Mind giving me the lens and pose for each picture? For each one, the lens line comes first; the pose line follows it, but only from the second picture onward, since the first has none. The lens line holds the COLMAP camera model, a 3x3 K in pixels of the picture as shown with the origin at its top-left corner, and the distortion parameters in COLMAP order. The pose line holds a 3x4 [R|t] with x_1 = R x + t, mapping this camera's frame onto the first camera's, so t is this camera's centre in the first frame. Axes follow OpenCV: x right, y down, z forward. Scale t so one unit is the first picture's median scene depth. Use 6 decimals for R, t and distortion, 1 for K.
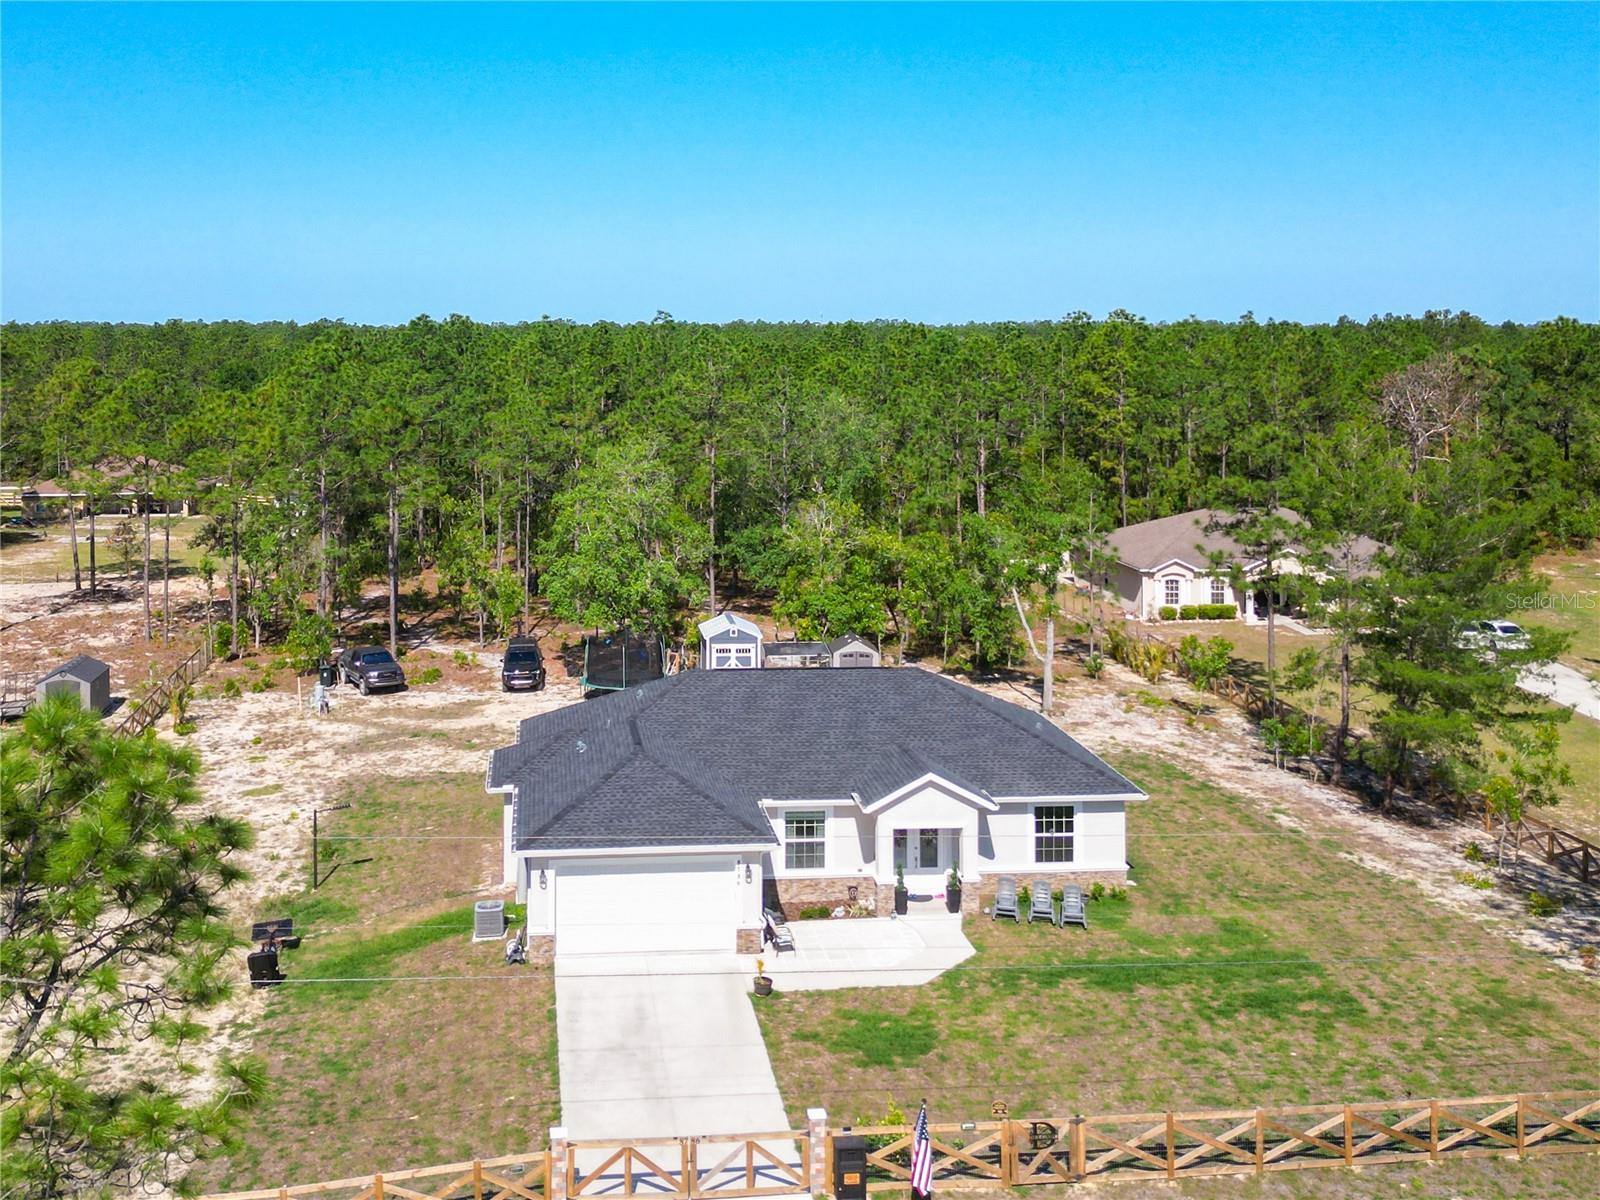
lens RADIAL K [[1646.4, 0, 654.9], [0, 1646.4, 410.9], [0, 0, 1]] dist [0.077028, -0.084009]
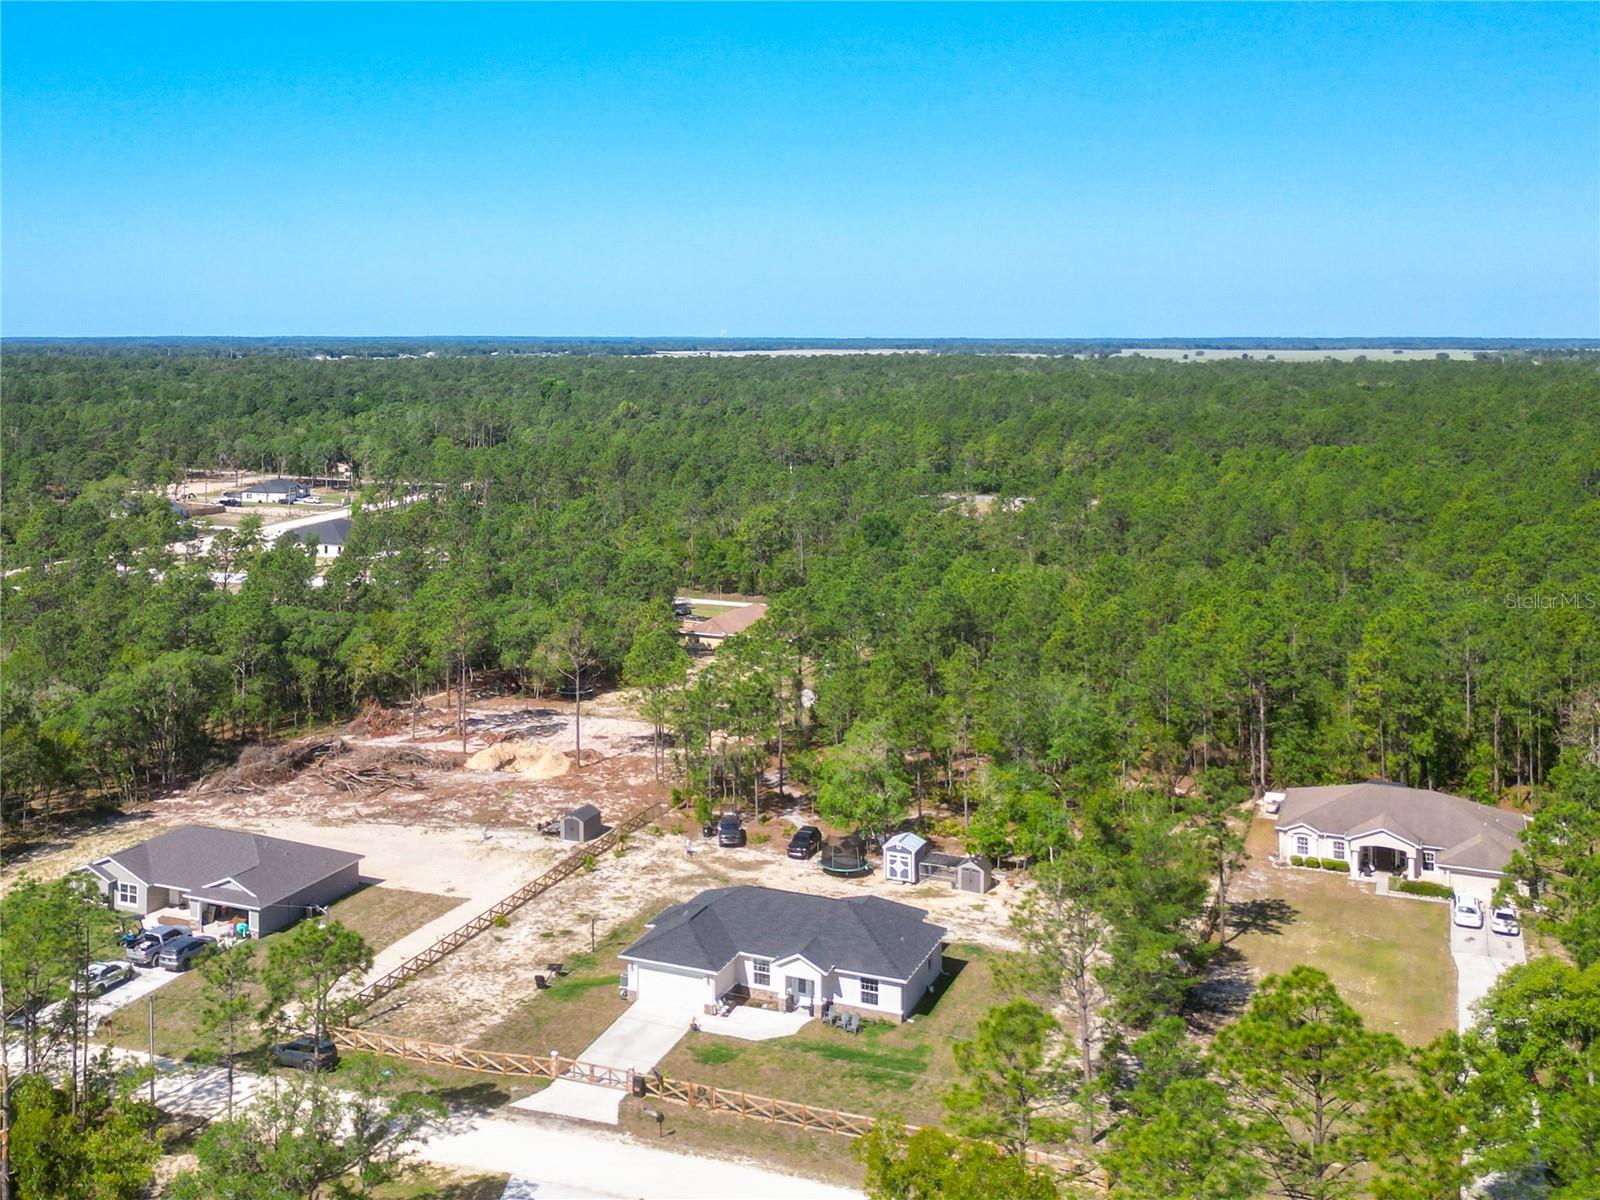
lens RADIAL K [[1646.4, 0, 654.9], [0, 1646.4, 410.9], [0, 0, 1]] dist [0.077028, -0.084009]
pose [[0.875685, 0.028694, -0.482030, 0.876987], [-0.031692, 0.999496, 0.001924, -0.435437], [0.481842, 0.013591, 0.876153, -0.923272]]
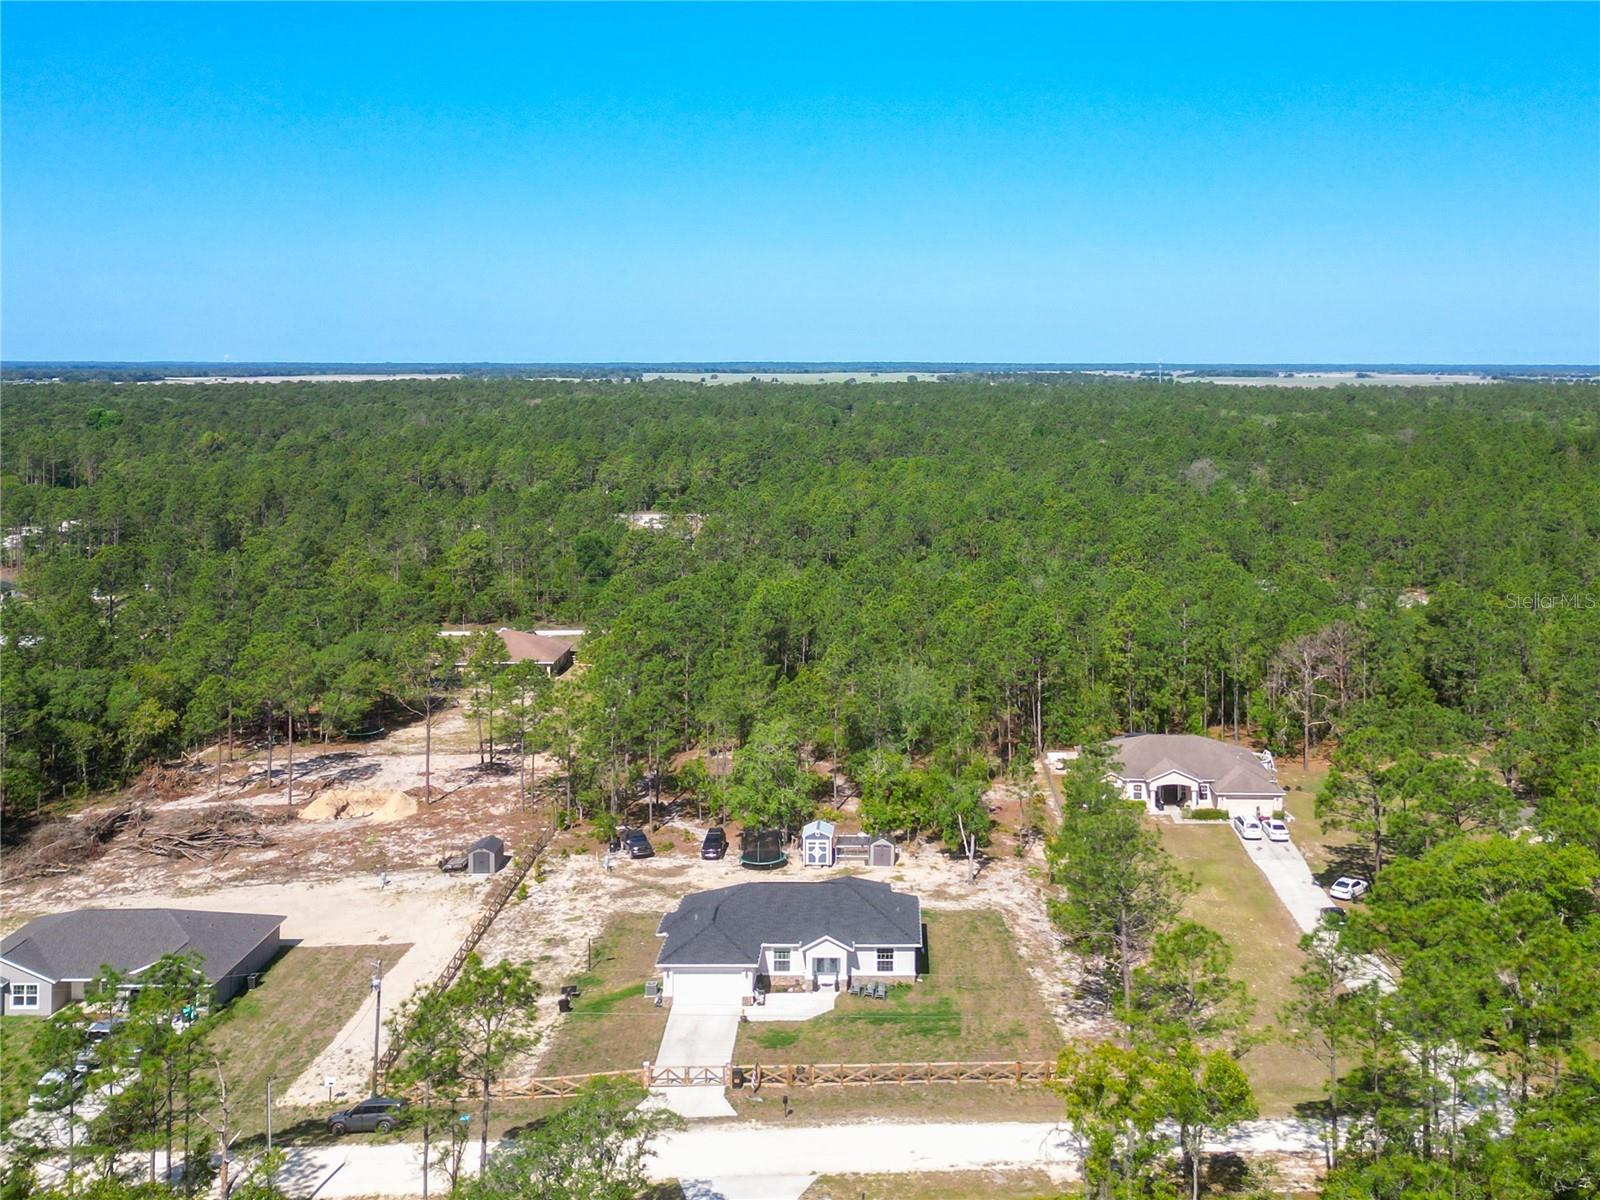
lens RADIAL K [[1603.9, 0, 873.7], [0, 1603.9, 386.9], [0, 0, 1]] dist [0.046005, -0.025957]
pose [[0.996570, 0.005624, -0.082565, 0.351776], [-0.008604, 0.999323, -0.035776, -0.426879], [0.082308, 0.036364, 0.995943, -1.185910]]
